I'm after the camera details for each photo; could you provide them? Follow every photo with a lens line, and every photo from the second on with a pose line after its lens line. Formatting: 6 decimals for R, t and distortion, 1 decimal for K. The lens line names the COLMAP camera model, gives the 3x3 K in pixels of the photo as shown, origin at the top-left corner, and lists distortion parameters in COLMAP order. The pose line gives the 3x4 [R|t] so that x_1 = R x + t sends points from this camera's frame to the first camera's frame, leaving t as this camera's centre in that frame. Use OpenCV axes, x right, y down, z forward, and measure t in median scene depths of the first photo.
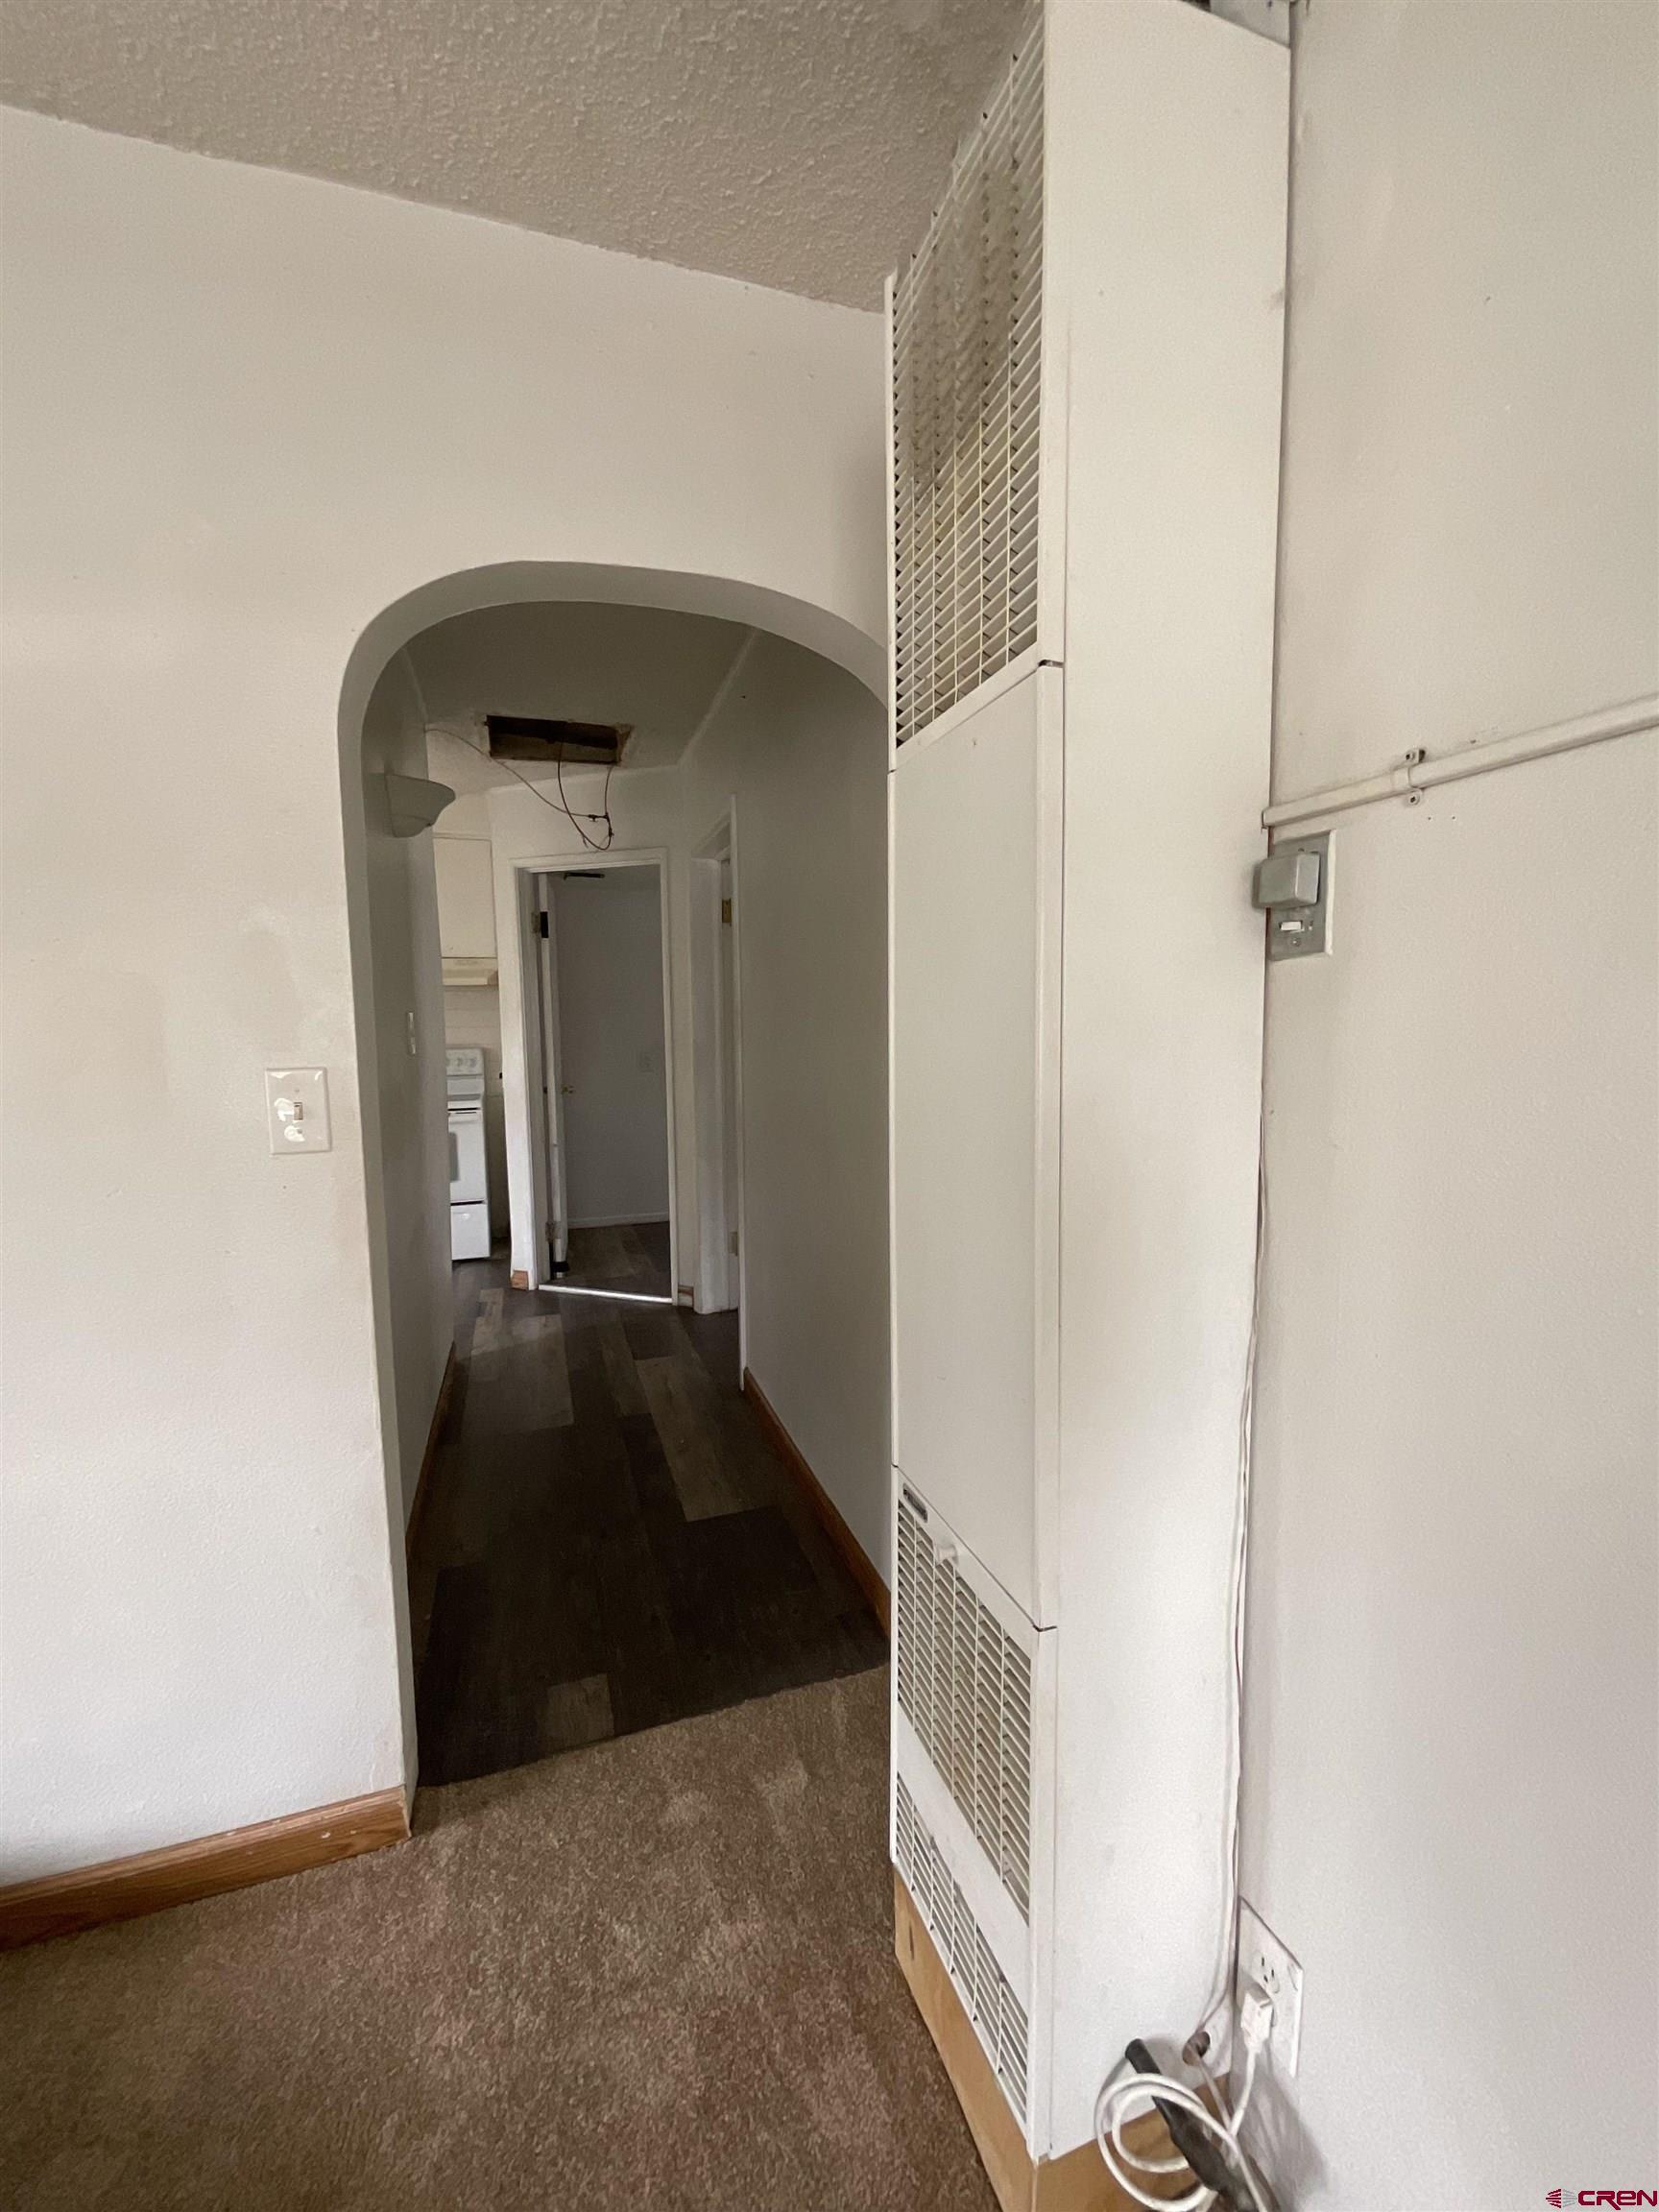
lens RADIAL K [[895.6, 0, 830.5], [0, 895.6, 1106.4], [0, 0, 1]] dist [-0.001174, -0.000379]
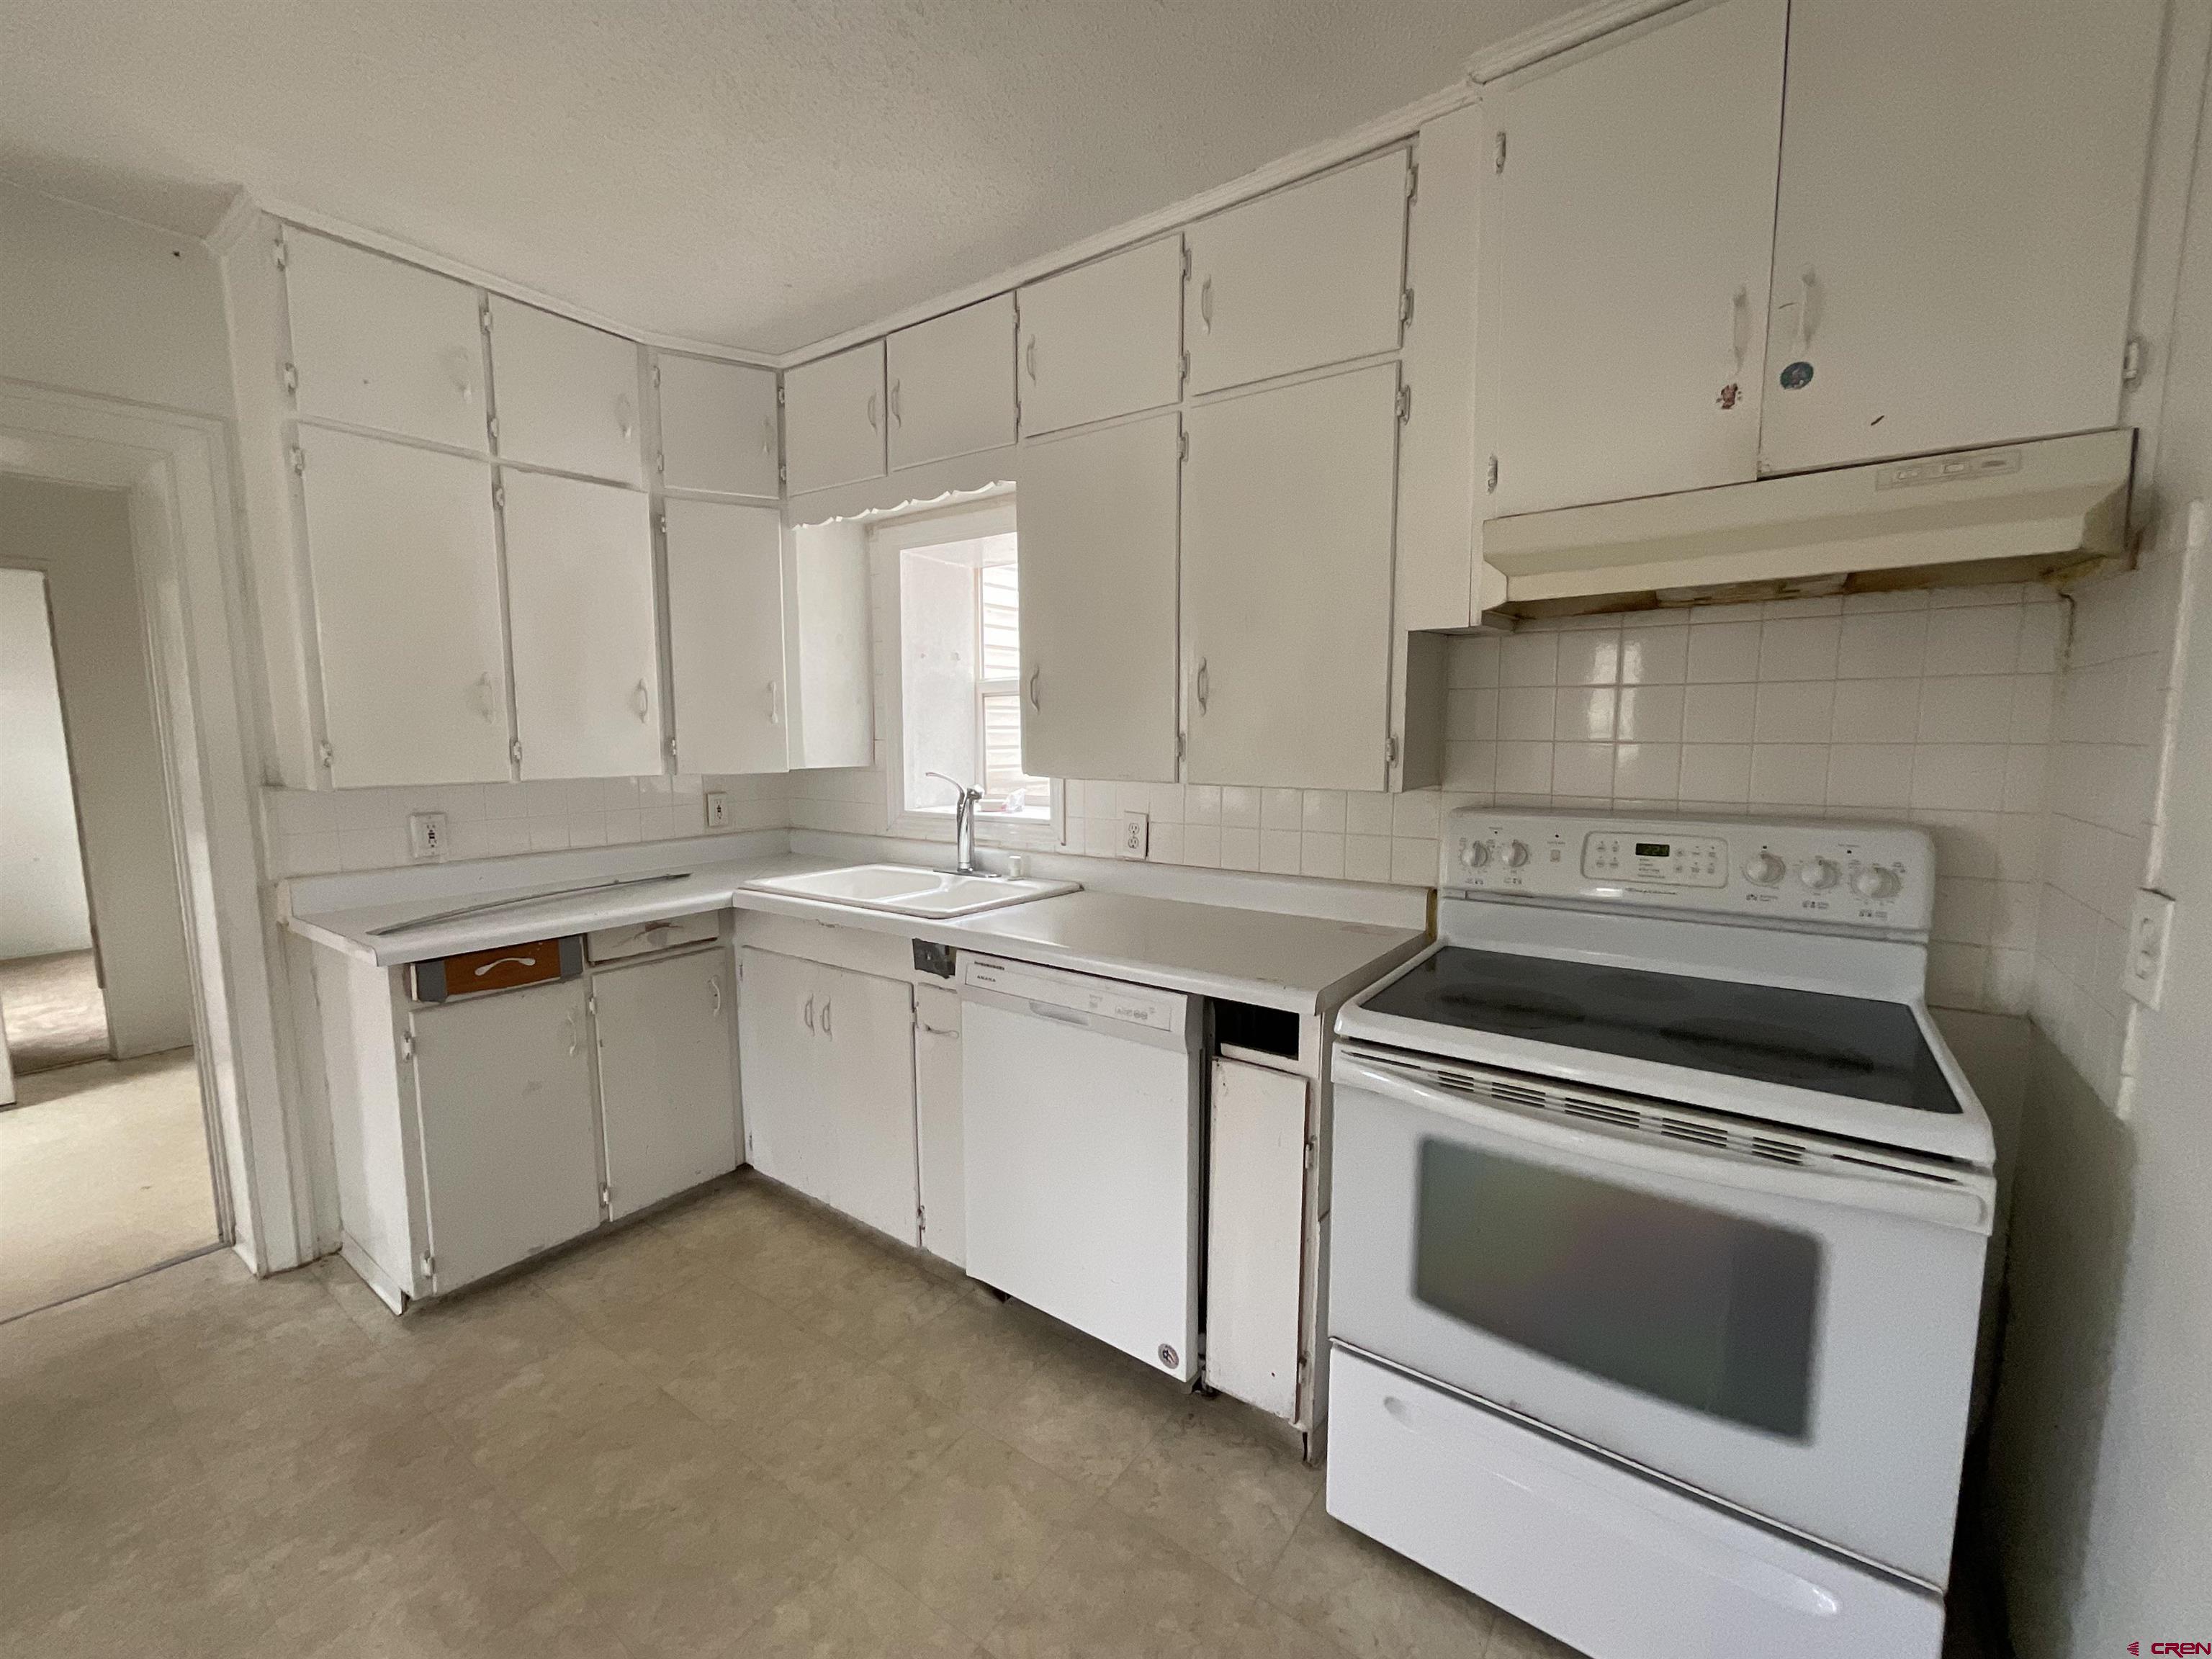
lens RADIAL K [[895.6, 0, 1110.8], [0, 895.6, 829.2], [0, 0, 1]] dist [-0.001174, -0.000379]
pose [[0.572977, 0.105646, -0.812734, -0.319322], [-0.081040, 0.994101, 0.072088, -0.065079], [0.815555, 0.024560, 0.578158, 0.666198]]
